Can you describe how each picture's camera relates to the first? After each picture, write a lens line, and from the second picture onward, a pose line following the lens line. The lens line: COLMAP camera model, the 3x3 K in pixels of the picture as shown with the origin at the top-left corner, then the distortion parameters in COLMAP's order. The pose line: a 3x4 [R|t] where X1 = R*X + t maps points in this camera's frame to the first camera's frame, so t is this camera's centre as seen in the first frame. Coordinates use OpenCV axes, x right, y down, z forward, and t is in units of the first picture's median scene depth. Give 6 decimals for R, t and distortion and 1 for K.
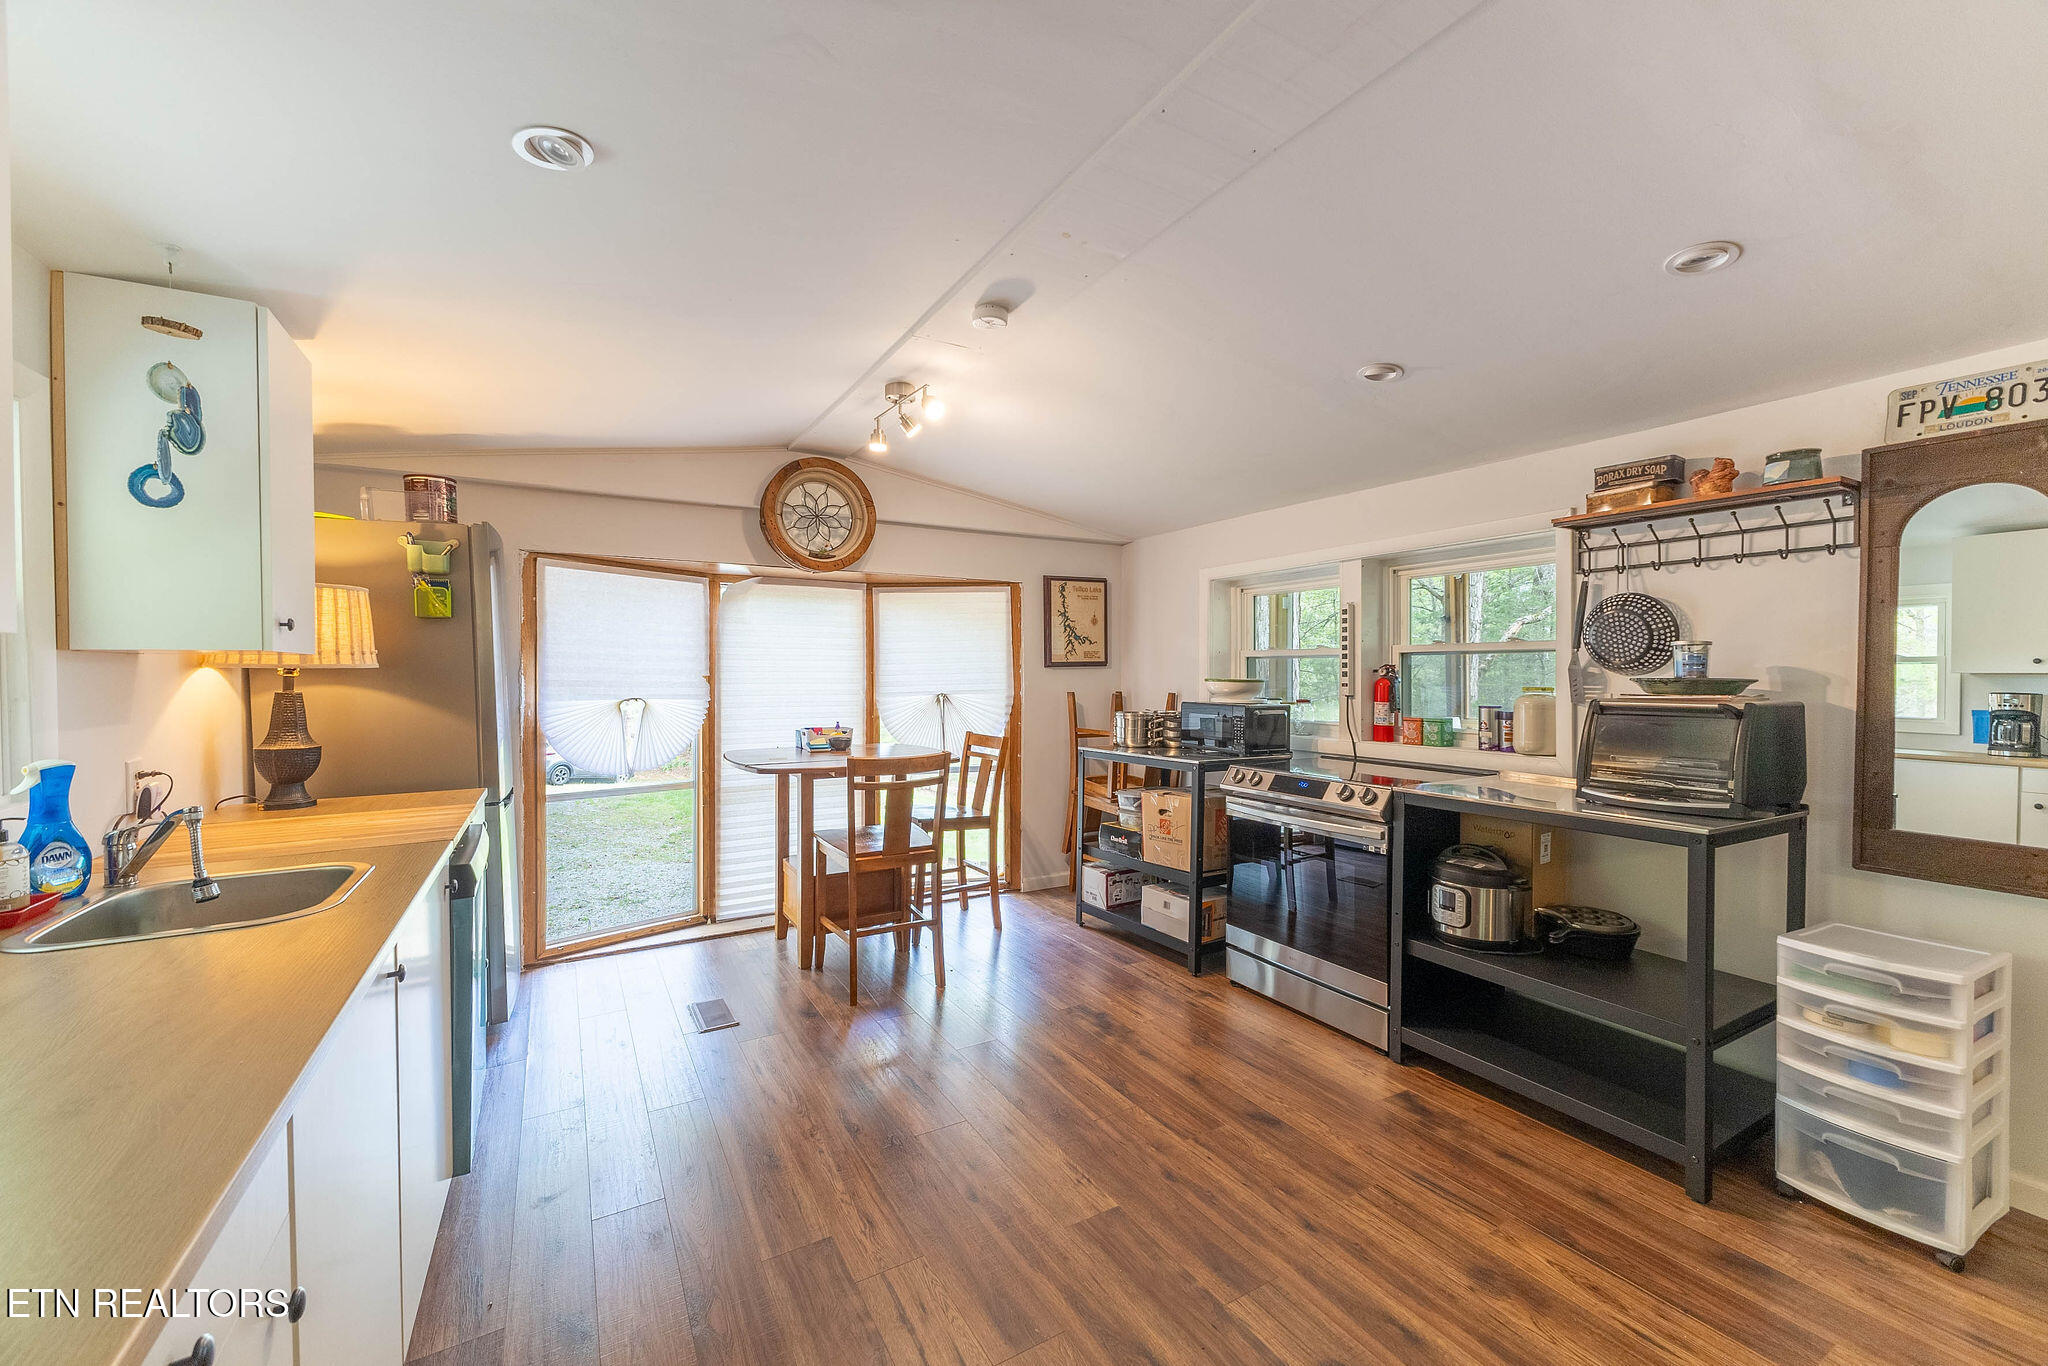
lens RADIAL K [[791.9, 0, 1024.0], [0, 791.9, 683.0], [0, 0, 1]] dist [-0.000184, -0.000027]
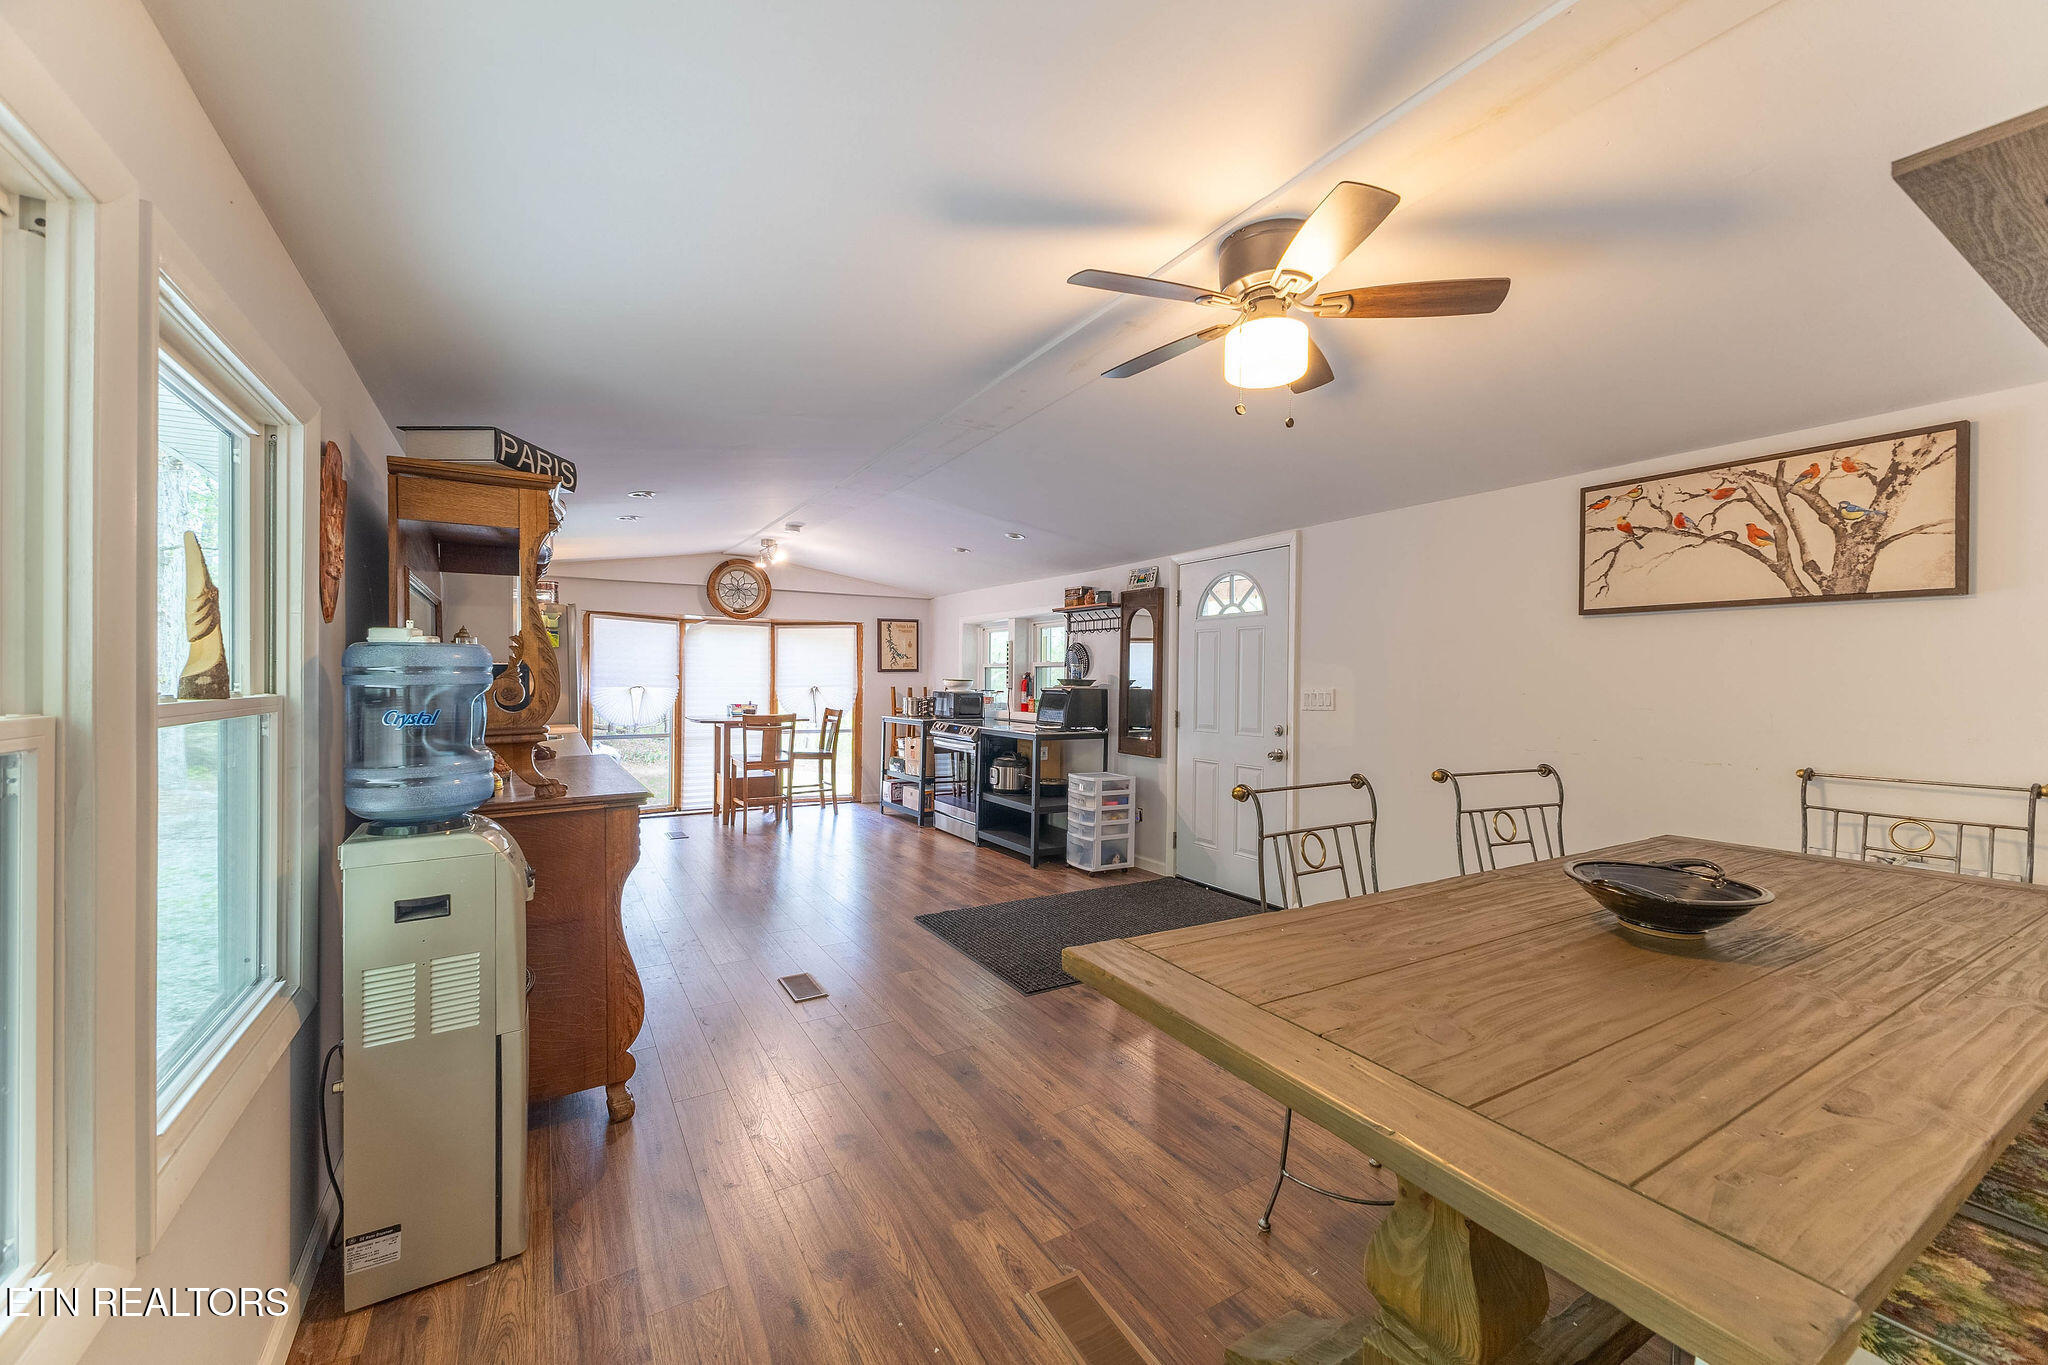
lens RADIAL K [[809.1, 0, 1024.0], [0, 809.1, 682.5], [0, 0, 1]] dist [0.011611, 0.000024]
pose [[0.999875, 0.009951, 0.012309, 0.410890], [-0.009866, 0.999928, -0.006892, 0.014614], [-0.012377, 0.006770, 0.999900, -0.962364]]
